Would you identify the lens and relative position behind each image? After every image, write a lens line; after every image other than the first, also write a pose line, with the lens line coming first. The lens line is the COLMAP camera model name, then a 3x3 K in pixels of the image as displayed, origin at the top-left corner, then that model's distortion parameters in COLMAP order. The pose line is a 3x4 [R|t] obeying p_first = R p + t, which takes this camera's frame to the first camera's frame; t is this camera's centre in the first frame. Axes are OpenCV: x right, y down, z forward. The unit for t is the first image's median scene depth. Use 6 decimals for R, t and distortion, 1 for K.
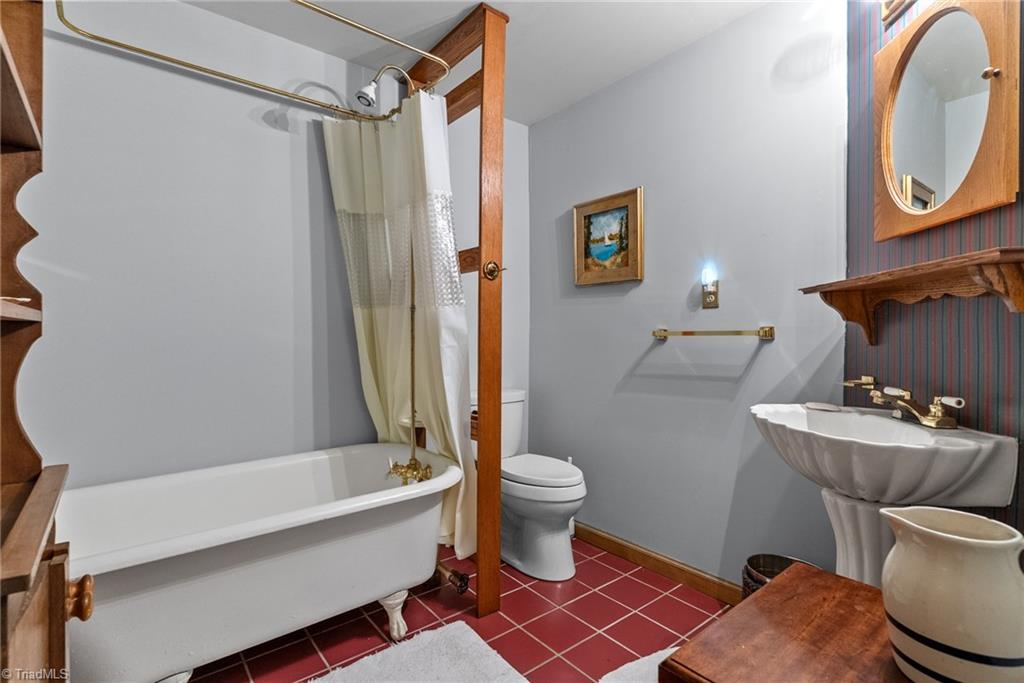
lens RADIAL K [[492.6, 0, 511.9], [0, 492.6, 340.2], [0, 0, 1]] dist [0.000236, -0.000806]
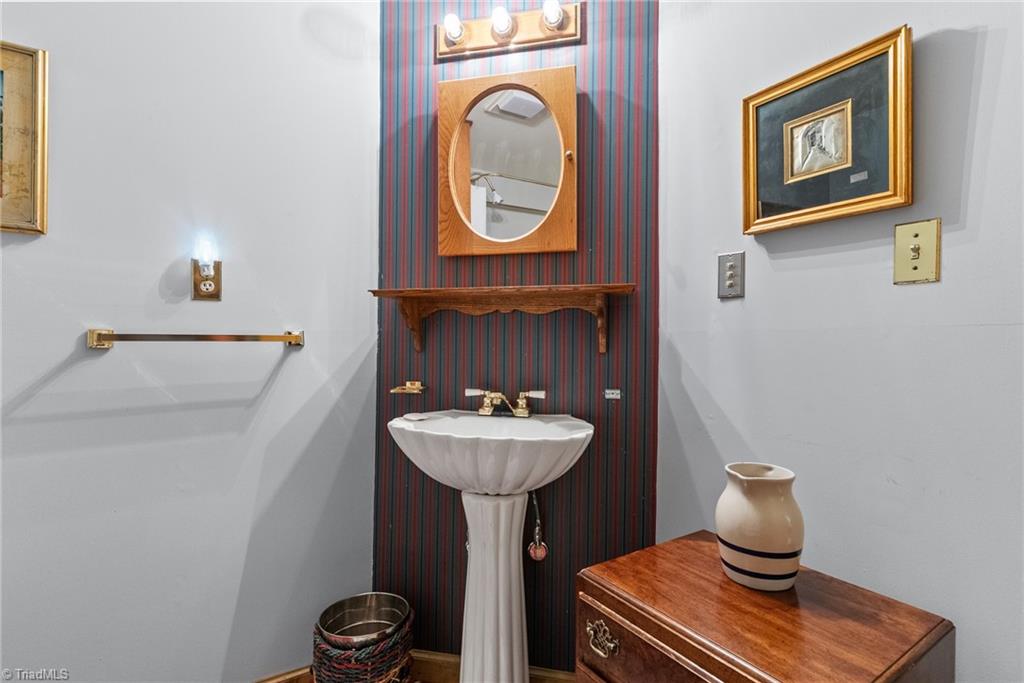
lens RADIAL K [[492.6, 0, 512.2], [0, 492.6, 339.7], [0, 0, 1]] dist [0.000236, -0.000806]
pose [[0.104138, 0.007549, 0.994534, -0.243812], [0.004121, 0.999959, -0.008022, -0.004949], [-0.994554, 0.004934, 0.104103, 0.572741]]
